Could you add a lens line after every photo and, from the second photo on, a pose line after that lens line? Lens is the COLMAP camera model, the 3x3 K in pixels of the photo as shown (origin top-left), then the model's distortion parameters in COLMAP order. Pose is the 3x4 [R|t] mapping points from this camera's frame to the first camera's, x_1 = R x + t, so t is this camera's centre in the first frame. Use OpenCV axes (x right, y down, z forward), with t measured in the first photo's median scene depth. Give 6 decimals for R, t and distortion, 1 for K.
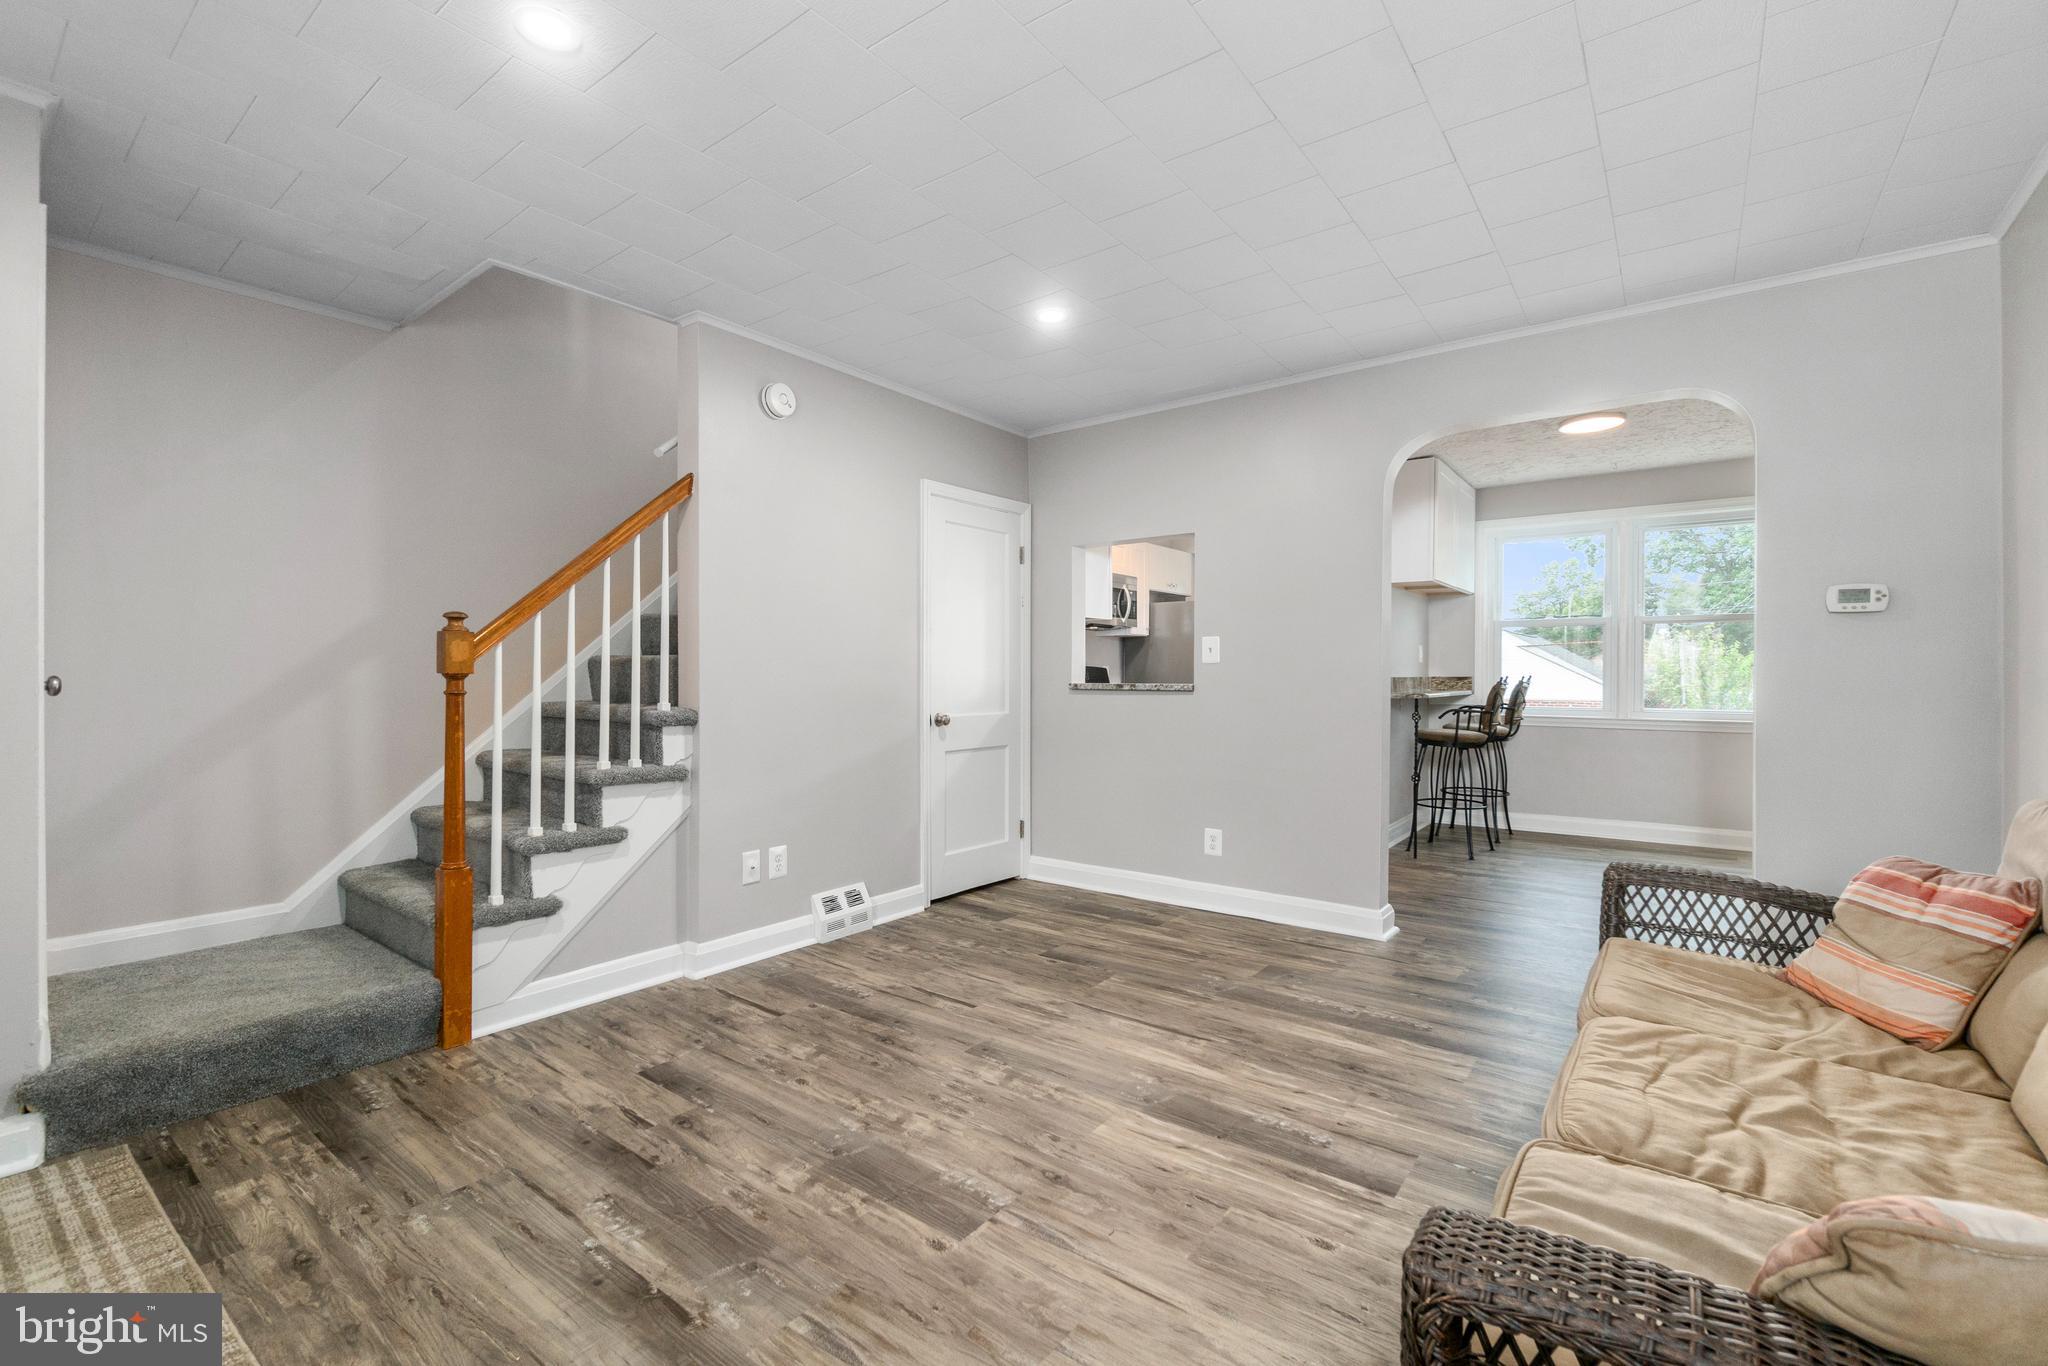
lens RADIAL K [[886.5, 0, 1013.6], [0, 886.5, 671.8], [0, 0, 1]] dist [-0.005489, 0.000403]
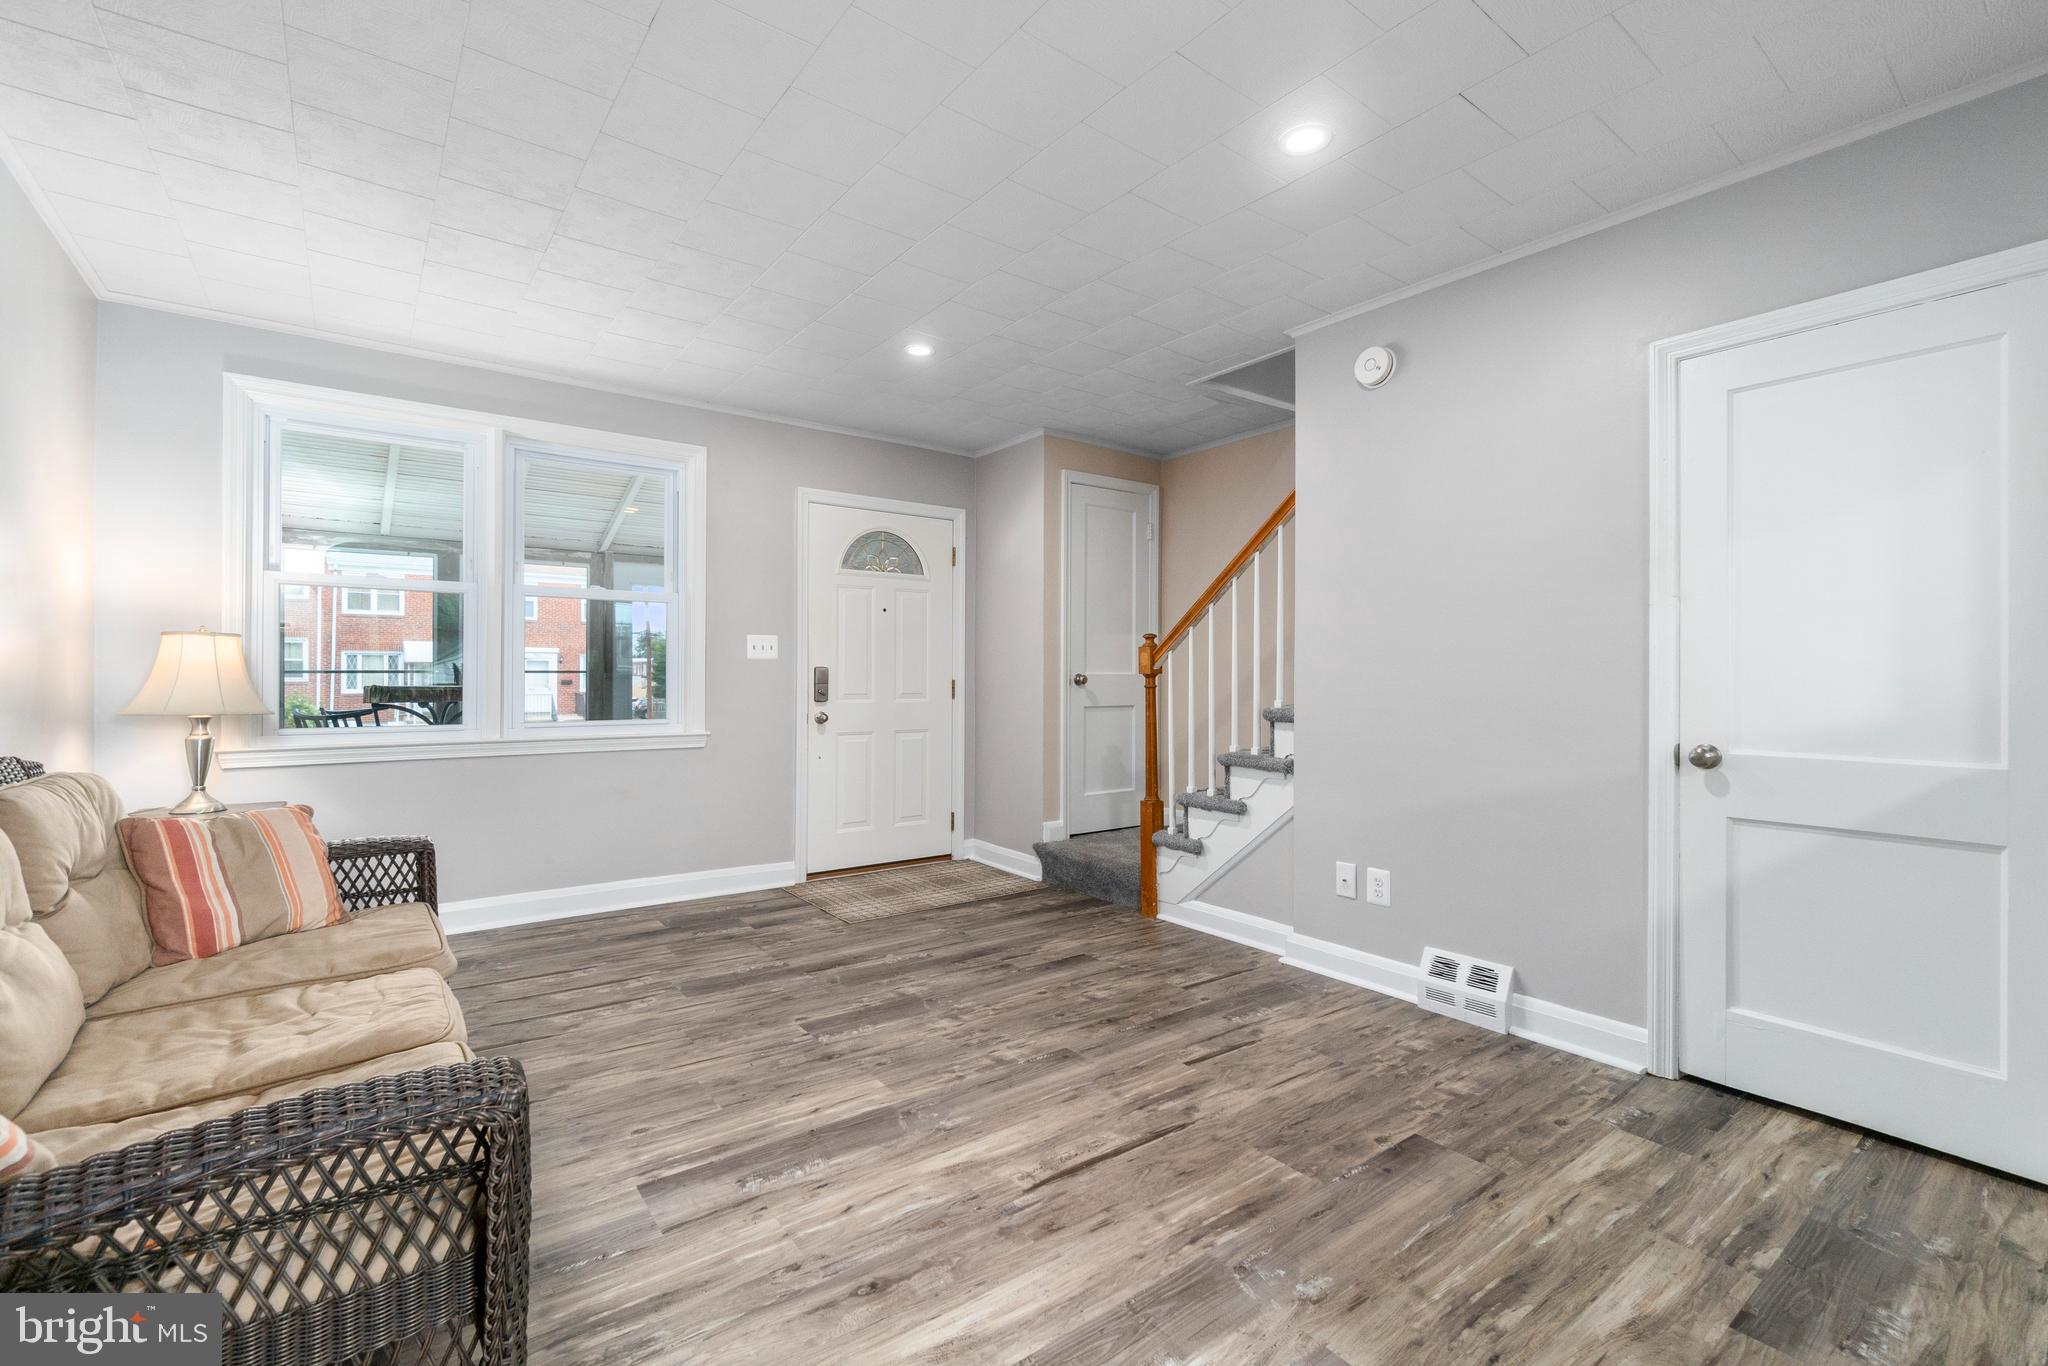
lens RADIAL K [[881.3, 0, 1017.3], [0, 881.3, 671.0], [0, 0, 1]] dist [-0.007240, 0.000306]
pose [[-0.264488, -0.005720, -0.964372, 0.811803], [-0.000228, 0.999983, -0.005869, 0.005504], [0.964389, -0.001332, -0.264485, 1.062139]]
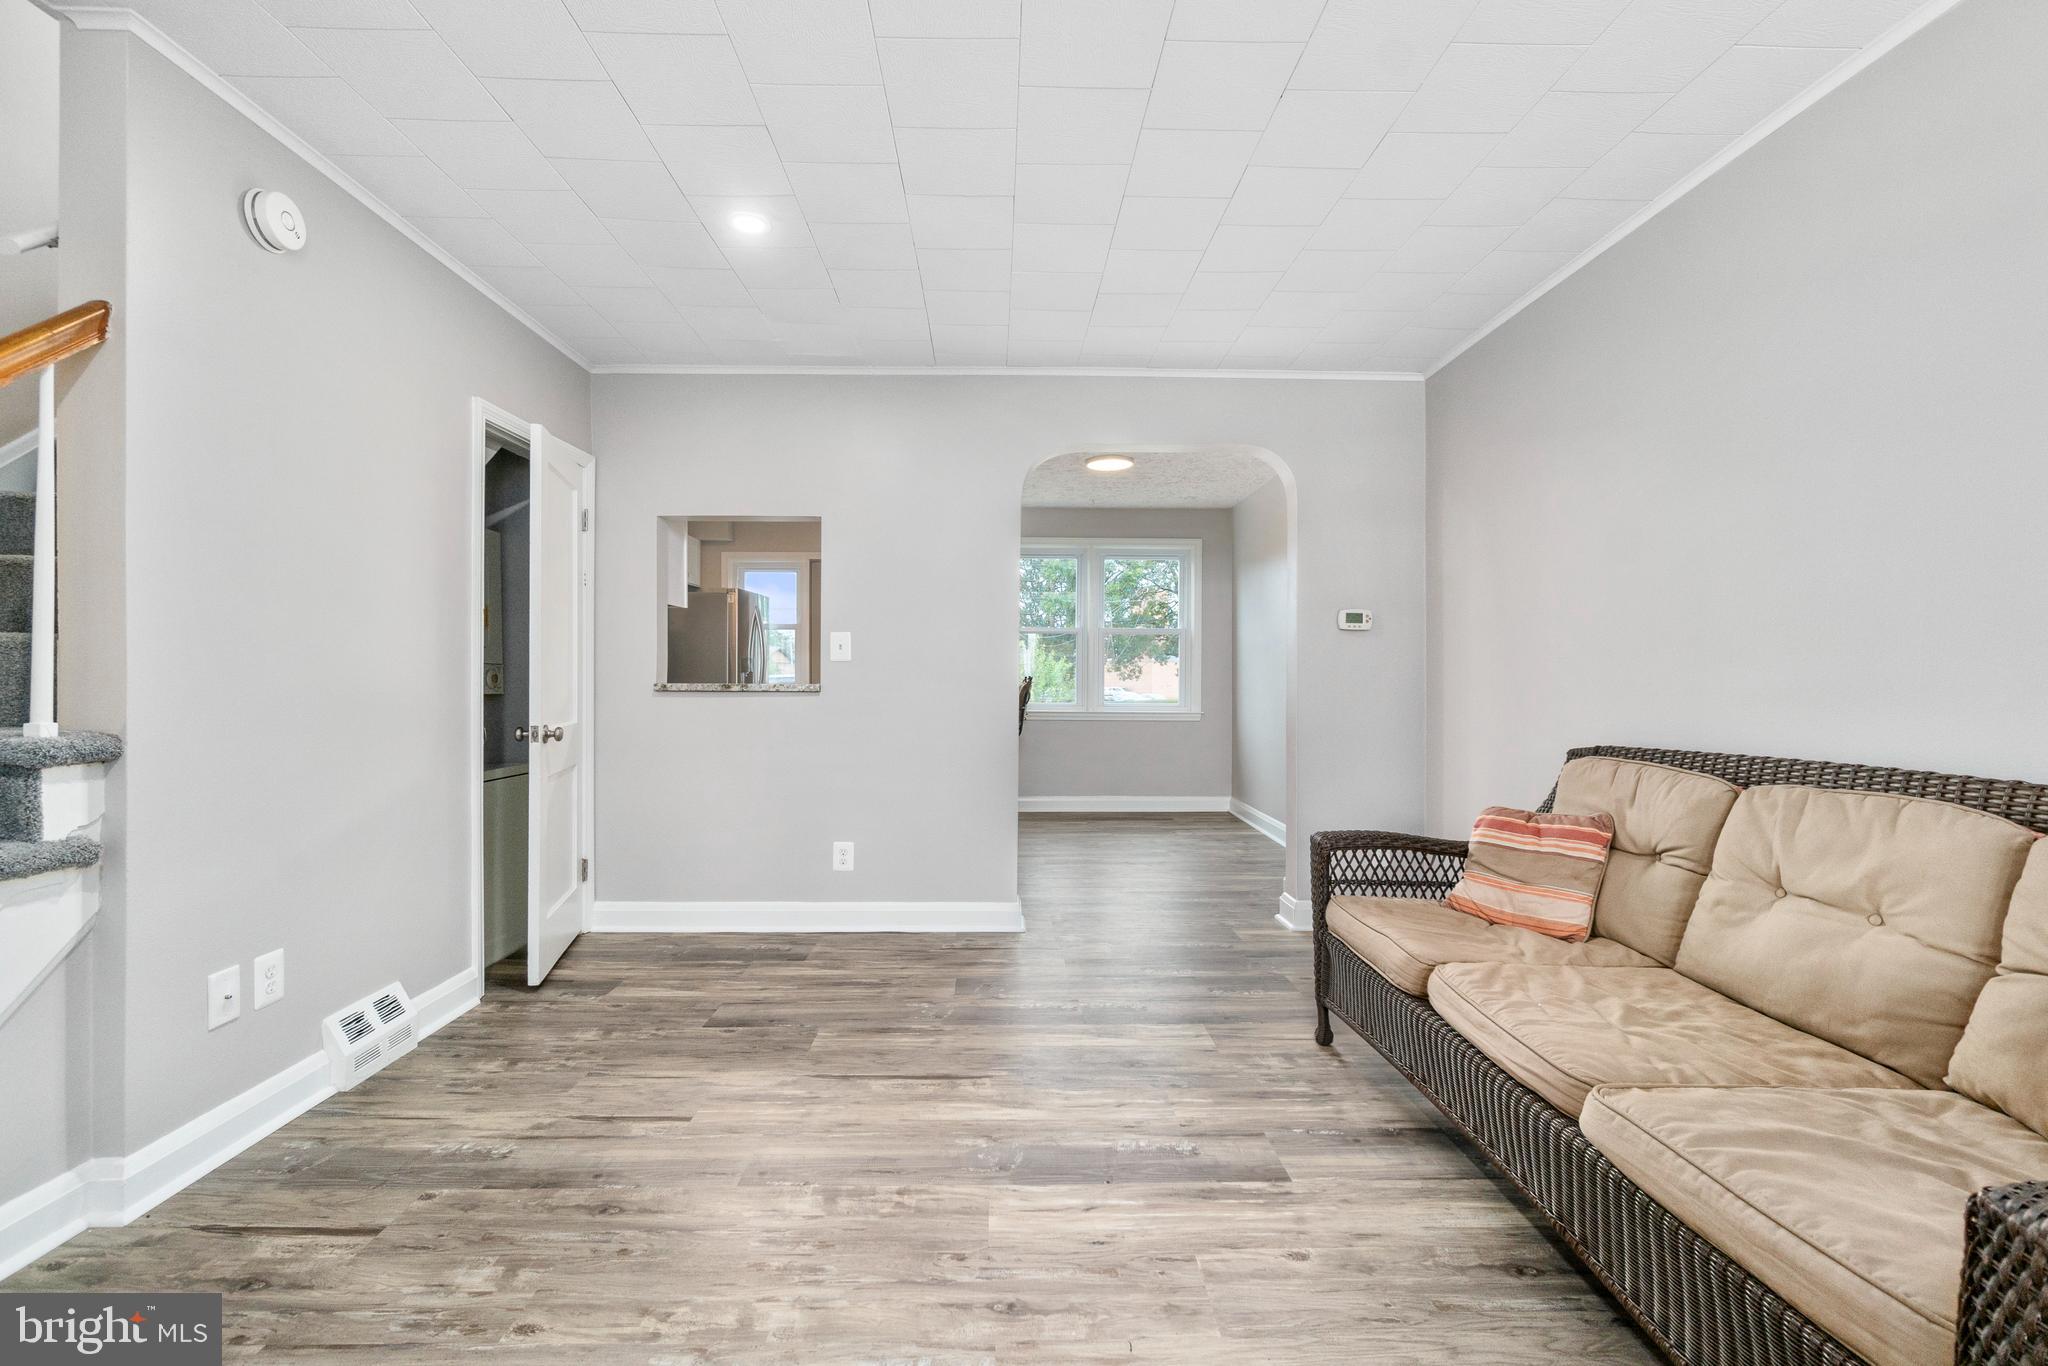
lens RADIAL K [[881.3, 0, 1017.3], [0, 881.3, 671.0], [0, 0, 1]] dist [-0.007240, 0.000306]
pose [[0.779929, 0.006297, 0.625836, -0.292025], [-0.006481, 0.999977, -0.001984, 0.001976], [-0.625835, -0.002509, 0.779952, 0.253045]]
